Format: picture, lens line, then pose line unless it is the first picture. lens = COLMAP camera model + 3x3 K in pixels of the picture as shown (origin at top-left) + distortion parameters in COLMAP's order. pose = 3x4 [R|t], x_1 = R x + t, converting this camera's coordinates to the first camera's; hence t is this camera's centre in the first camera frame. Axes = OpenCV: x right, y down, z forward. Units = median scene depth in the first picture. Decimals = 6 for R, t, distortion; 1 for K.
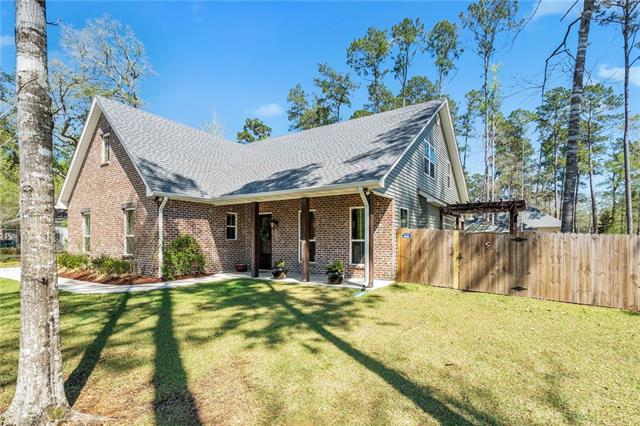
lens RADIAL K [[301.6, 0, 321.5], [0, 301.6, 232.6], [0, 0, 1]] dist [-0.000807, 0.000314]
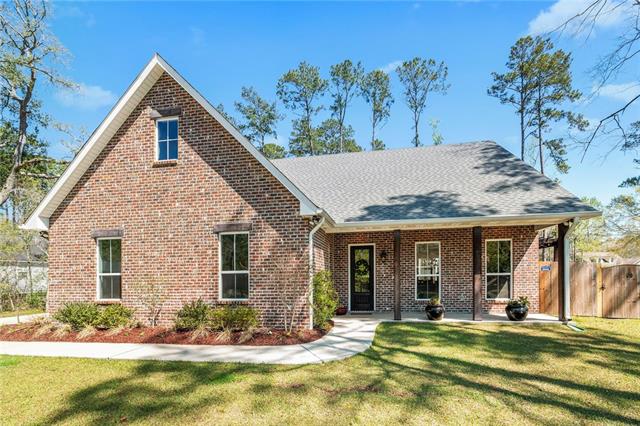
lens RADIAL K [[297.5, 0, 319.9], [0, 297.5, 279.6], [0, 0, 1]] dist [-0.001928, 0.000087]
pose [[0.929753, -0.022132, 0.367518, -0.281489], [0.010906, 0.999409, 0.032593, 0.002501], [-0.368022, -0.026296, 0.929445, 0.117945]]
